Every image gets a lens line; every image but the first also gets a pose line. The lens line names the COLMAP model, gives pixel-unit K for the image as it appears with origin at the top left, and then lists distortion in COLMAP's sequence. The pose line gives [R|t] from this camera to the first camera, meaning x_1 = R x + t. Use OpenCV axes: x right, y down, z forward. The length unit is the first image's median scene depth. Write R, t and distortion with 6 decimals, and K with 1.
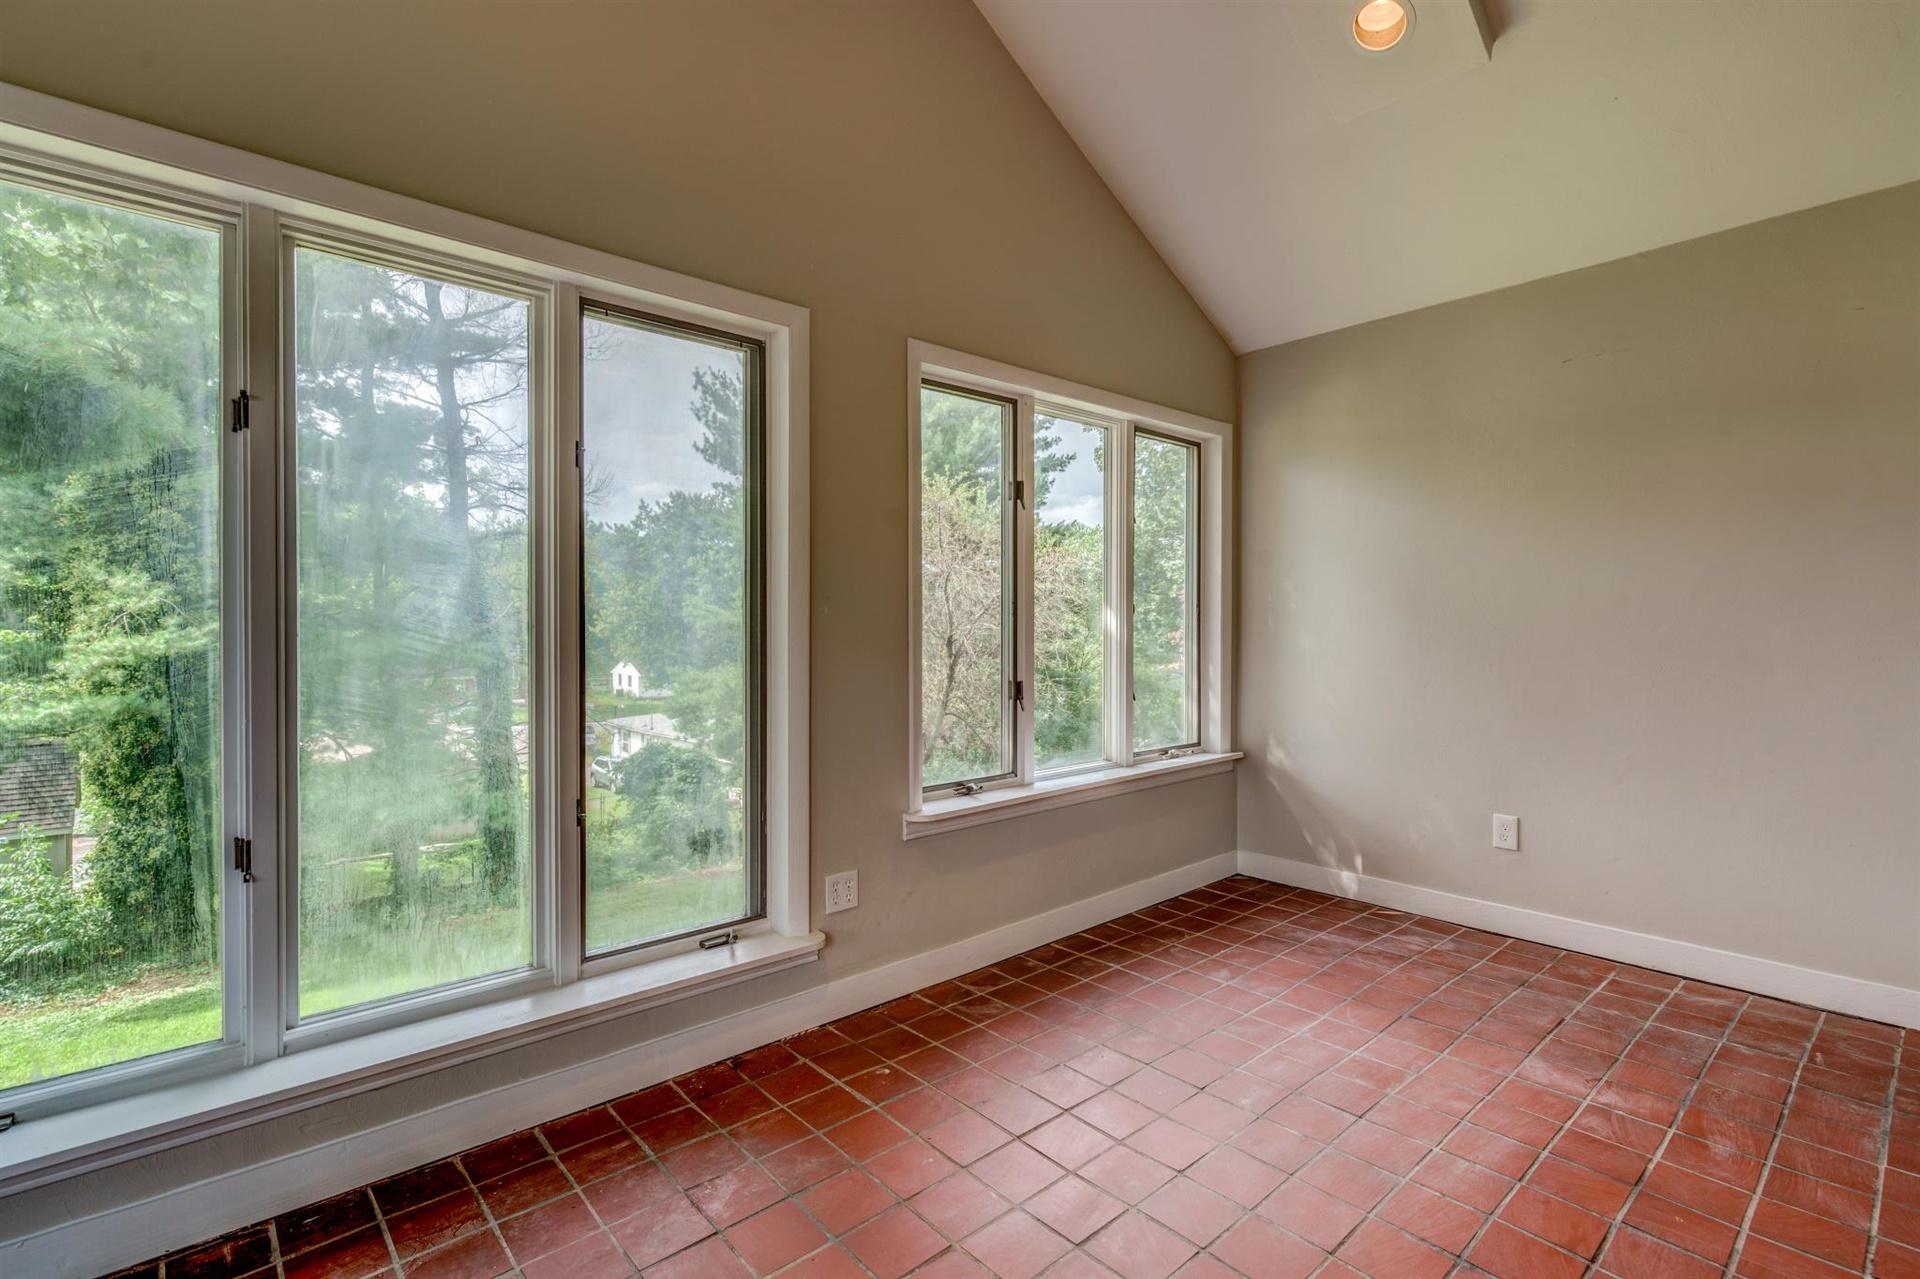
lens RADIAL K [[894.2, 0, 960.7], [0, 894.2, 638.1], [0, 0, 1]] dist [-0.004815, 0.001771]
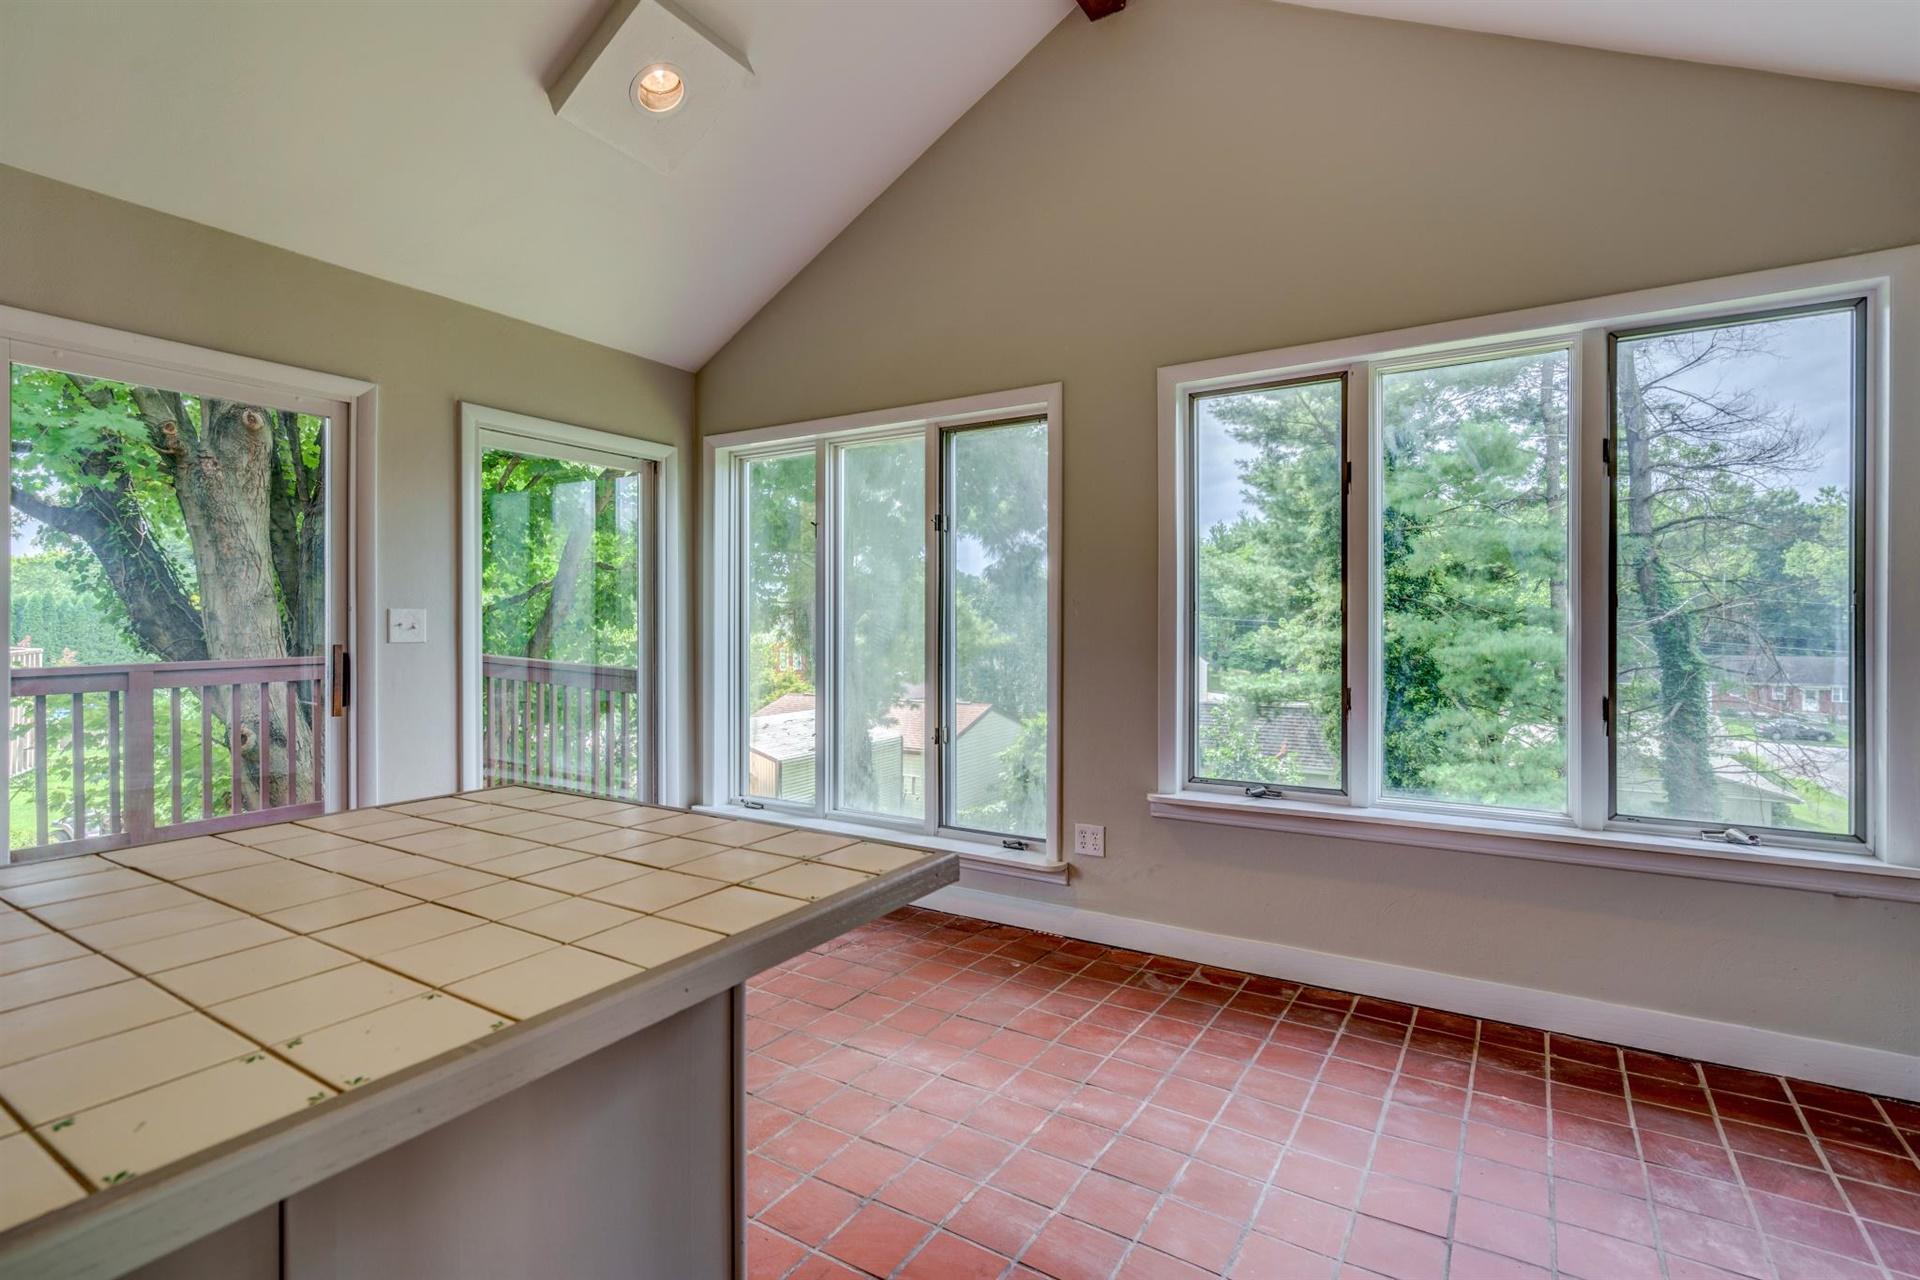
lens RADIAL K [[894.2, 0, 973.1], [0, 894.2, 626.9], [0, 0, 1]] dist [-0.004815, 0.001771]
pose [[0.287020, 0.006102, -0.957905, 0.898490], [-0.015653, 0.999876, 0.001679, -0.009153], [0.957797, 0.014513, 0.287080, 0.434214]]
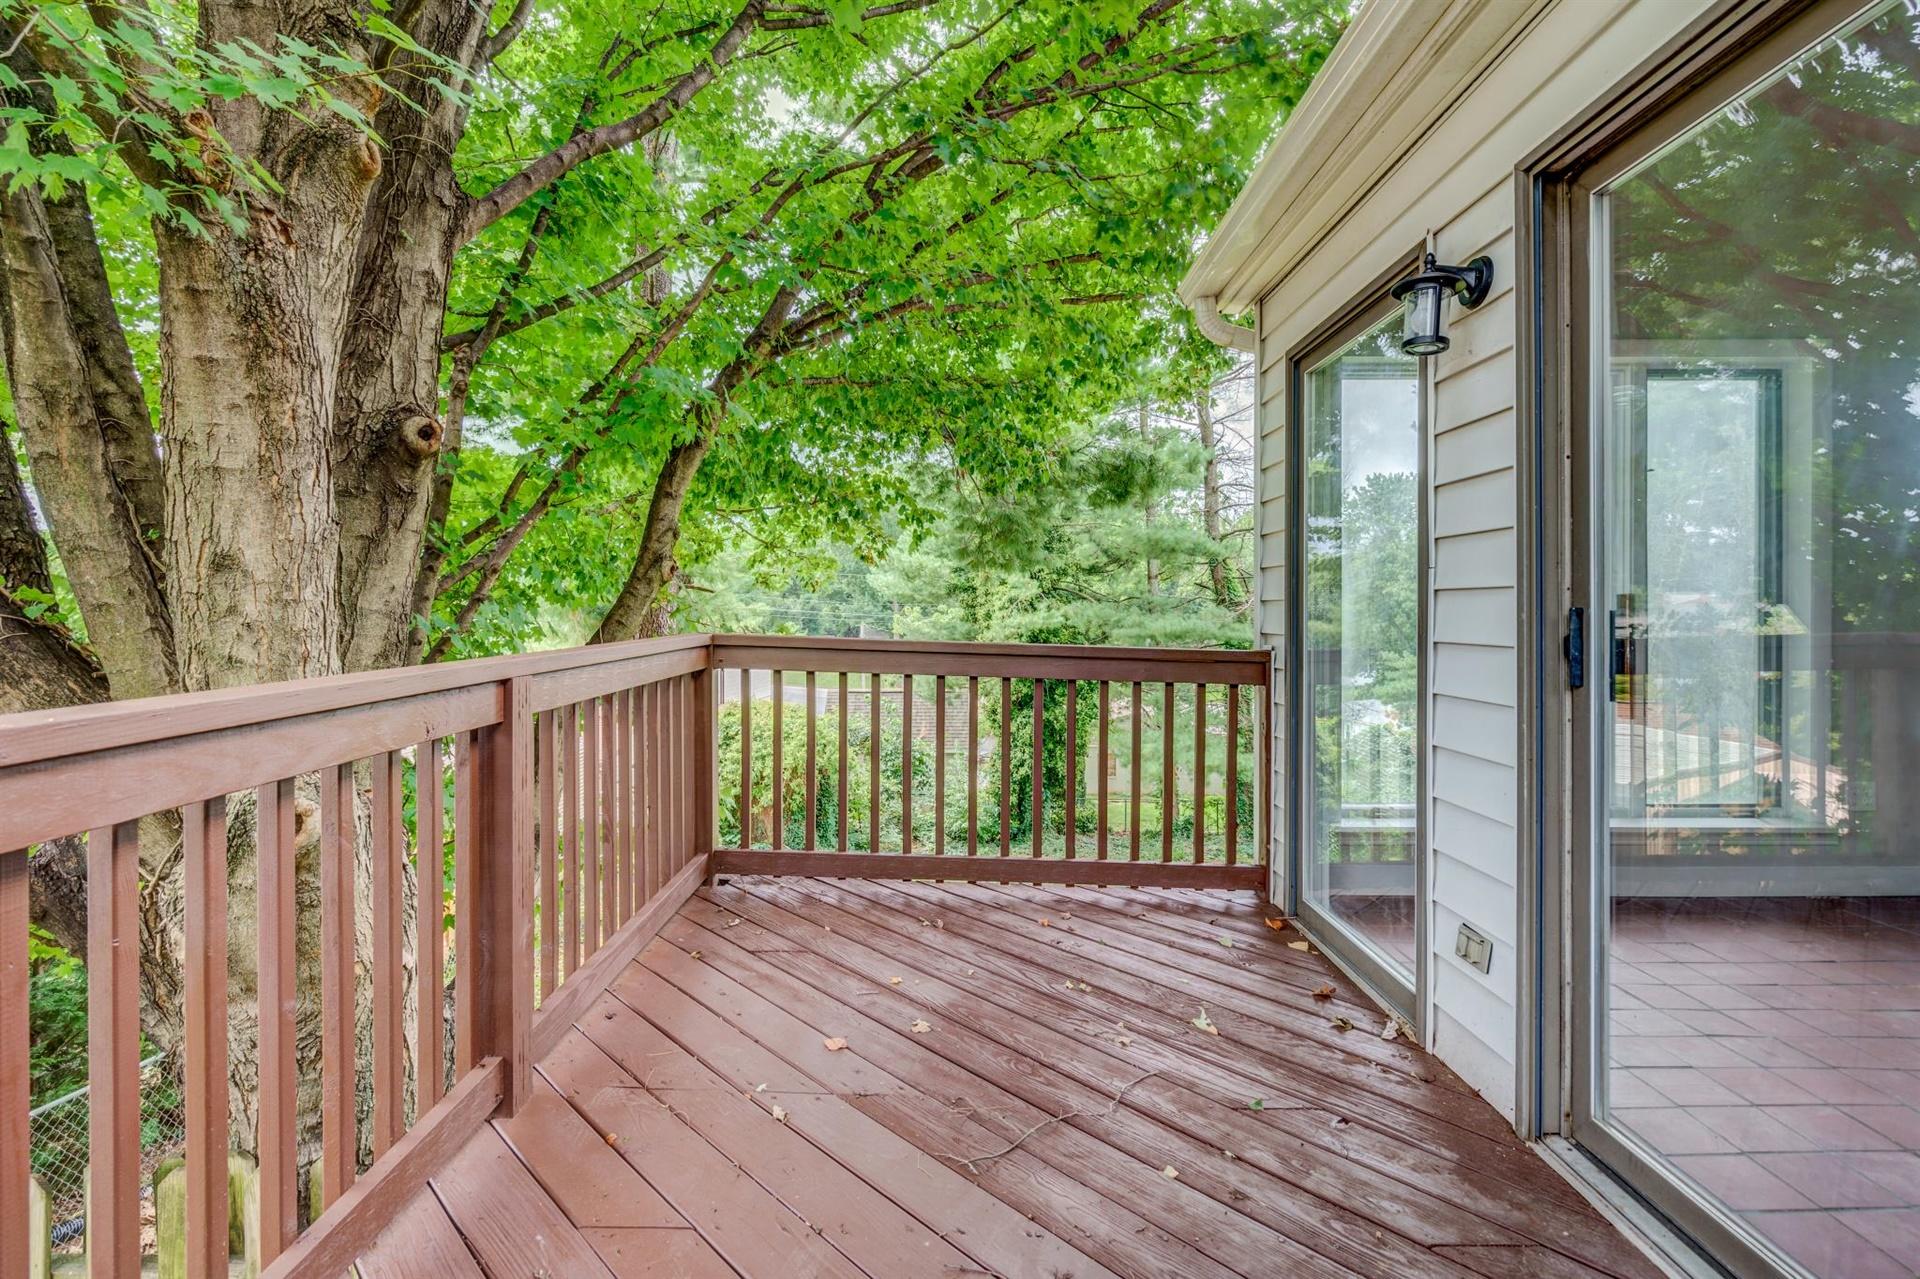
lens RADIAL K [[894.2, 0, 956.3], [0, 894.2, 612.6], [0, 0, 1]] dist [-0.004815, 0.001771]
pose [[0.746270, -0.003115, -0.665636, -0.197190], [-0.006897, 0.999899, -0.012411, 0.047782], [0.665607, 0.013853, 0.746174, -0.663091]]
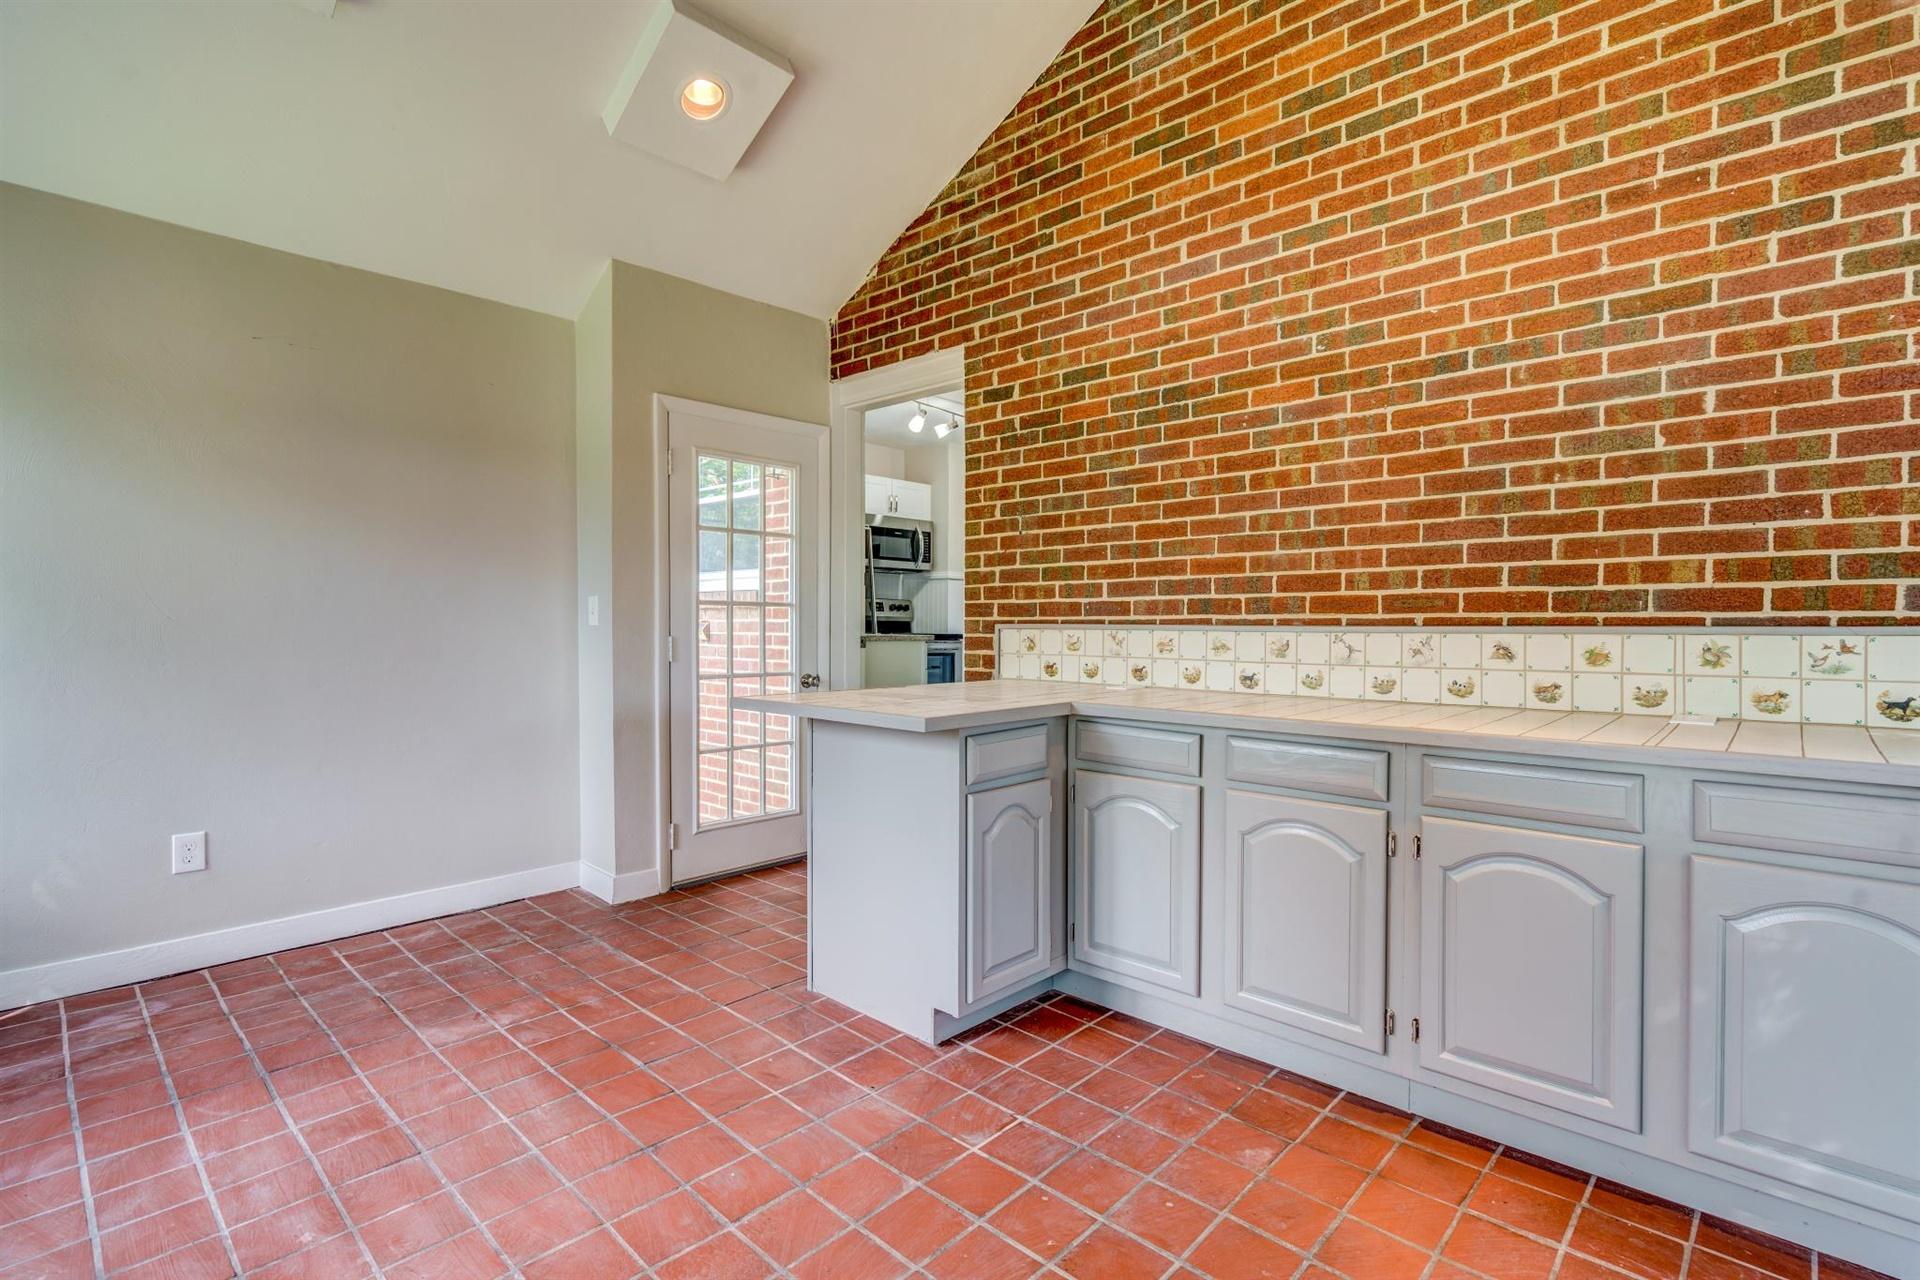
lens RADIAL K [[894.2, 0, 950.2], [0, 894.2, 624.4], [0, 0, 1]] dist [-0.004815, 0.001771]
pose [[-0.085398, -0.005857, 0.996330, -0.357724], [0.010388, 0.999923, 0.006769, -0.002985], [-0.996293, 0.010928, -0.085330, 0.375363]]
